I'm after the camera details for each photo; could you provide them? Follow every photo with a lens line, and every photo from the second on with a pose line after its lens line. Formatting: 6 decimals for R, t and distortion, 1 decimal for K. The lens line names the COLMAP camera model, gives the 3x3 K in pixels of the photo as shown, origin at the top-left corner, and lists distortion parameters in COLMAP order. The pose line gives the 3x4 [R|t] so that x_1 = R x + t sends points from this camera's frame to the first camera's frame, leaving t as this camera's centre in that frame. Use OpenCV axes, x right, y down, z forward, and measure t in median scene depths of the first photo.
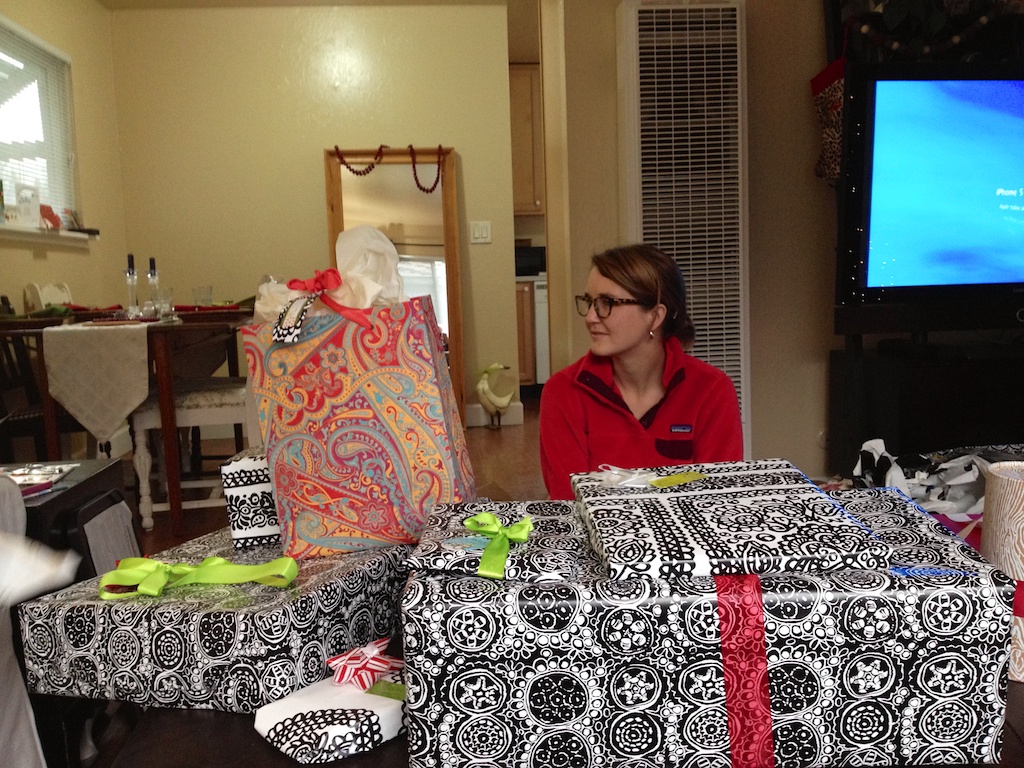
lens RADIAL K [[946.5, 0, 501.7], [0, 946.5, 381.1], [0, 0, 1]] dist [0.004552, 0.000000]
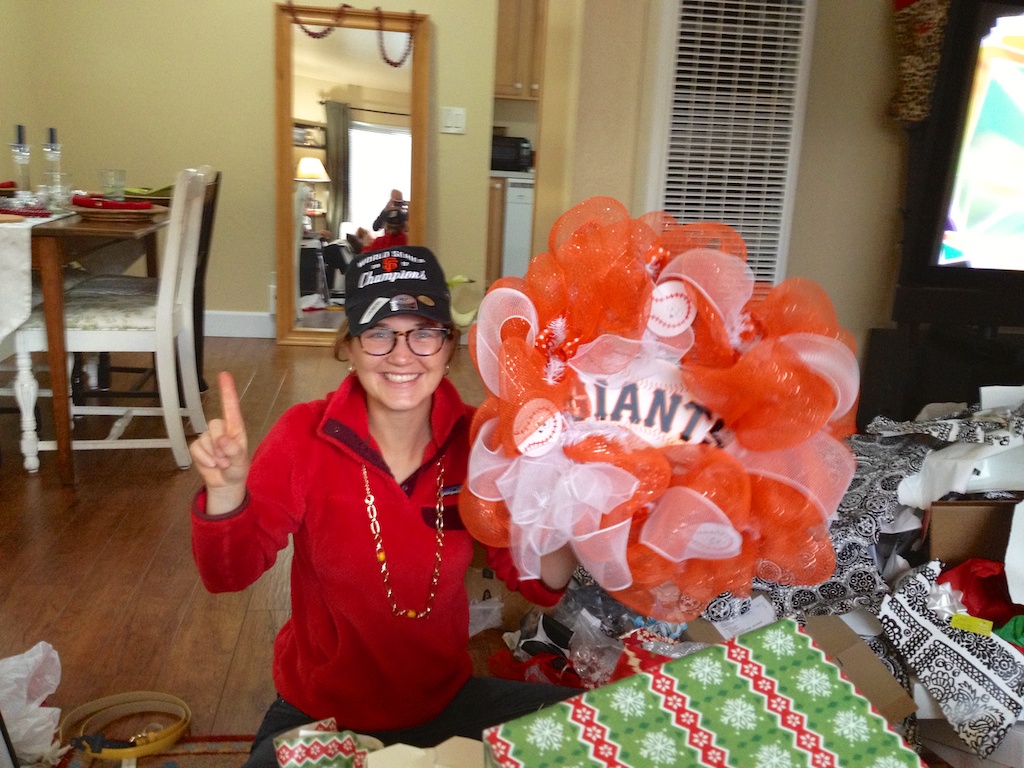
lens RADIAL K [[946.5, 0, 504.6], [0, 946.5, 362.5], [0, 0, 1]] dist [0.004552, 0.000000]
pose [[0.995870, 0.070510, 0.057202, -0.010679], [-0.077287, 0.988949, 0.126515, -0.052926], [-0.047649, -0.130413, 0.990314, 0.122506]]
